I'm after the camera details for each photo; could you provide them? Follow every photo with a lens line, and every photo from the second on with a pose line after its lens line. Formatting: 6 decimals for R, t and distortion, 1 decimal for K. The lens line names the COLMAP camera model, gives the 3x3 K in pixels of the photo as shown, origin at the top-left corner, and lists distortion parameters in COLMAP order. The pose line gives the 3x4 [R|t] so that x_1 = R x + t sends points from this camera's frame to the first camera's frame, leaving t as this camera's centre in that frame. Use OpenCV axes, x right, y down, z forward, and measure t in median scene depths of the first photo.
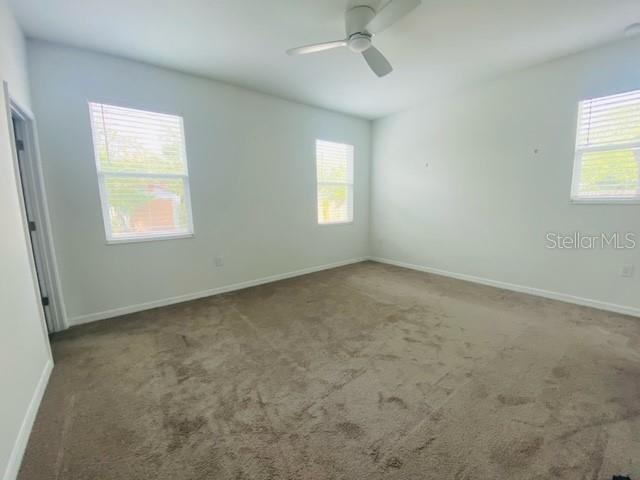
lens RADIAL K [[259.5, 0, 319.0], [0, 259.5, 239.6], [0, 0, 1]] dist [0.021006, -0.019769]
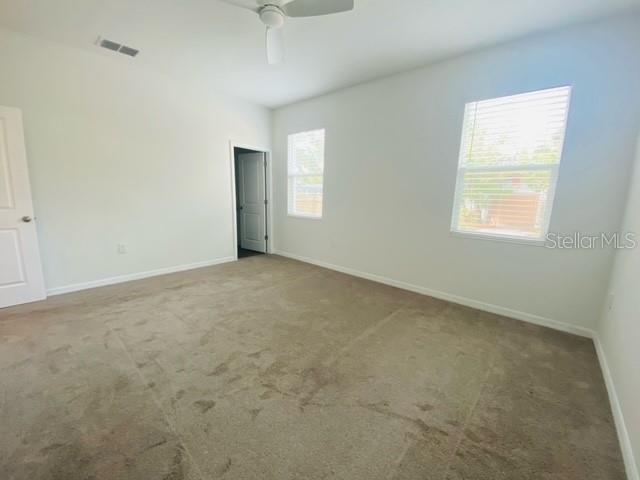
lens RADIAL K [[259.5, 0, 319.0], [0, 259.5, 239.6], [0, 0, 1]] dist [0.021006, -0.019769]
pose [[0.188733, 0.193361, -0.962804, 0.839741], [-0.174028, 0.971492, 0.160992, -0.128336], [0.966485, 0.137170, 0.217003, 0.744614]]
